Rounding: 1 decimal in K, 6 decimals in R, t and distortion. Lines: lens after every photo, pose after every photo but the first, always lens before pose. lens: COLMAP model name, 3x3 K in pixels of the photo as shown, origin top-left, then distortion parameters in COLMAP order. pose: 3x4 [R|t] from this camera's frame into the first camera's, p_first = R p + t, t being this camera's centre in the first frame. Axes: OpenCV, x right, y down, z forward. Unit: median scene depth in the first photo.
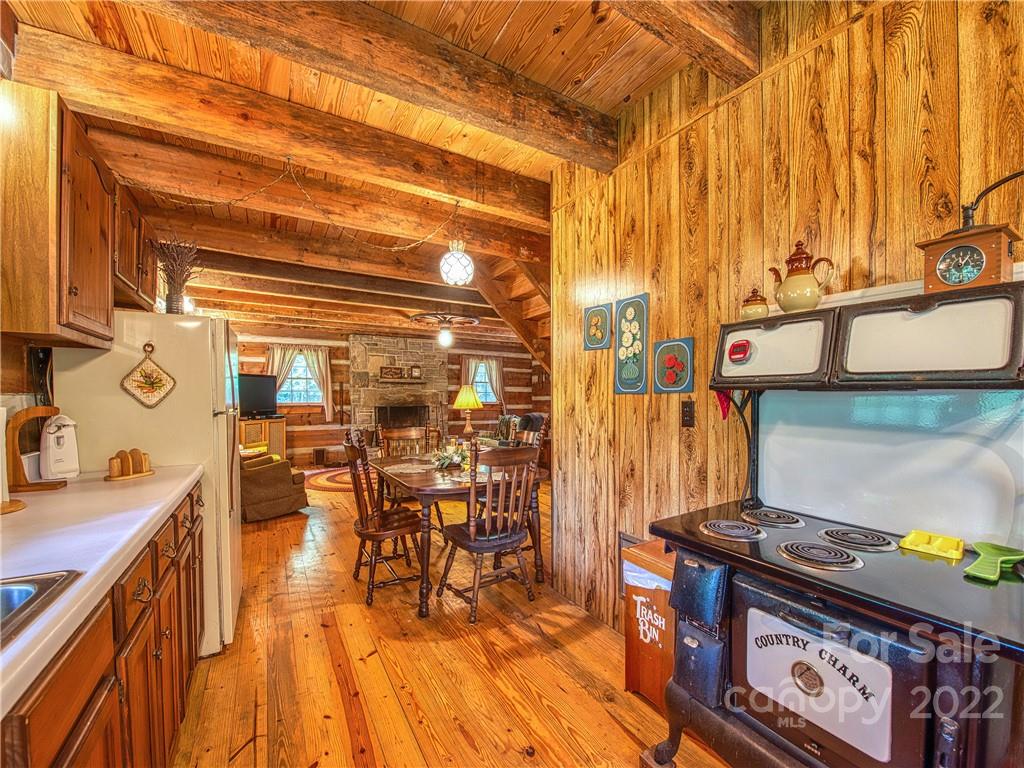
lens RADIAL K [[410.5, 0, 512.2], [0, 410.5, 405.7], [0, 0, 1]] dist [-0.011824, -0.001992]
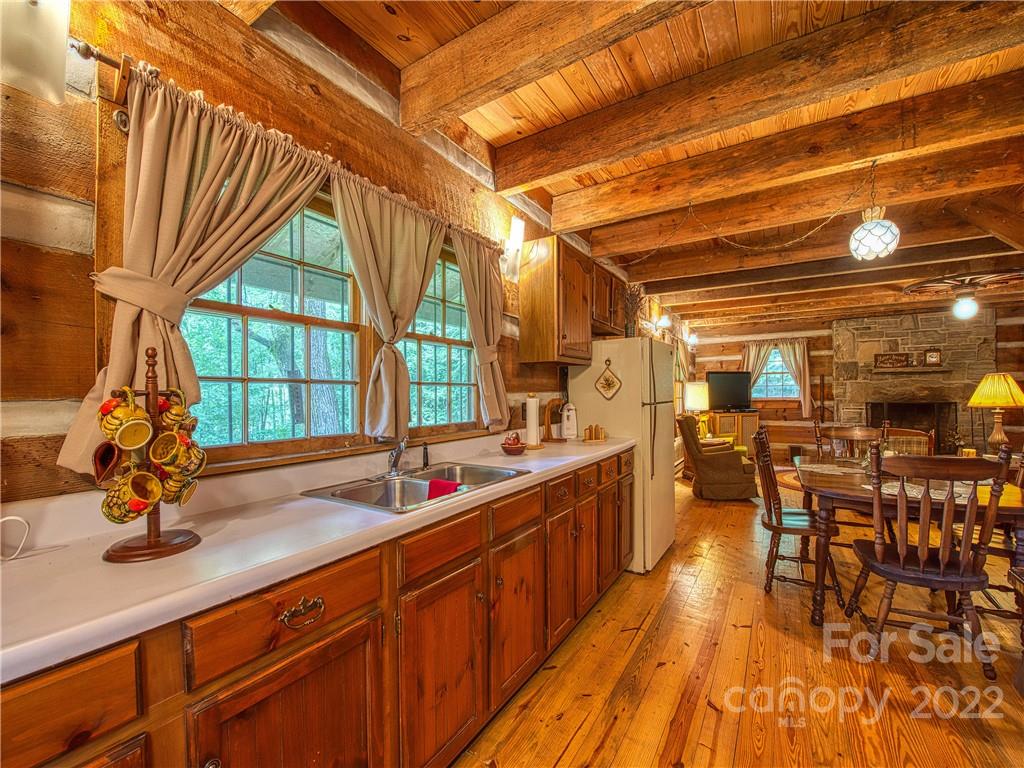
lens RADIAL K [[410.5, 0, 527.6], [0, 410.5, 398.3], [0, 0, 1]] dist [-0.011824, -0.001992]
pose [[0.481705, 0.005288, -0.876318, 0.079278], [-0.010093, 0.999949, 0.000486, 0.000398], [0.876275, 0.008610, 0.481734, -0.010544]]
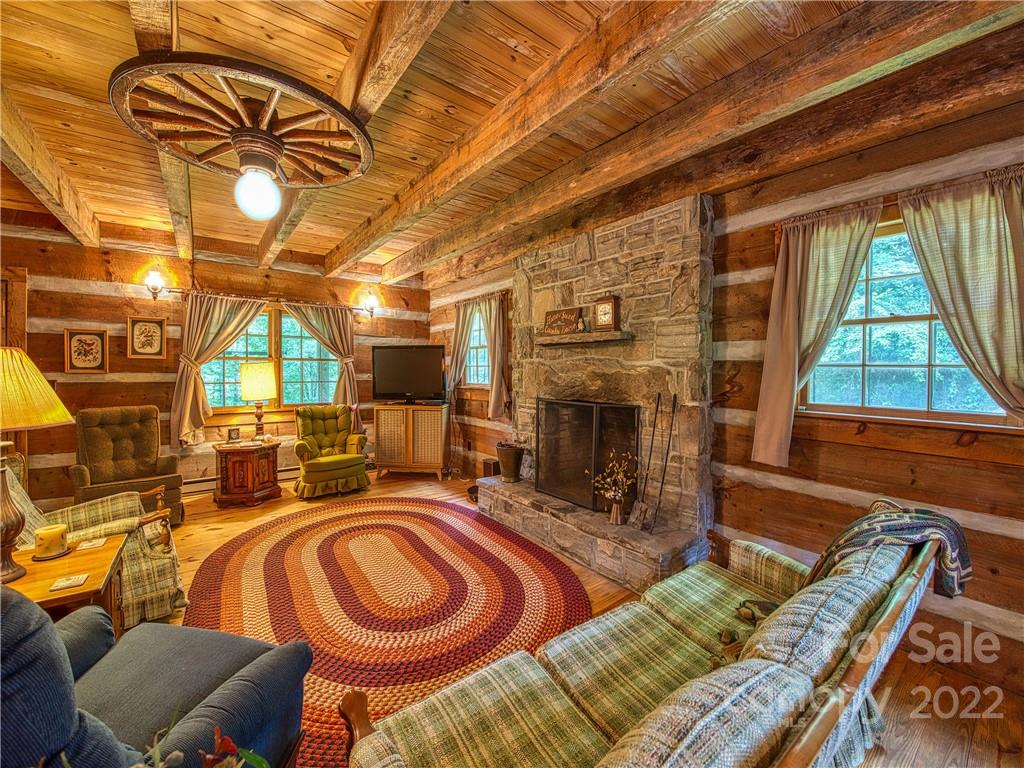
lens RADIAL K [[410.5, 0, 516.1], [0, 410.5, 373.4], [0, 0, 1]] dist [-0.011824, -0.001992]
pose [[0.143586, 0.014206, -0.989536, 0.168730], [-0.025404, 0.999620, 0.010664, -0.039881], [0.989312, 0.023607, 0.143892, 1.187927]]
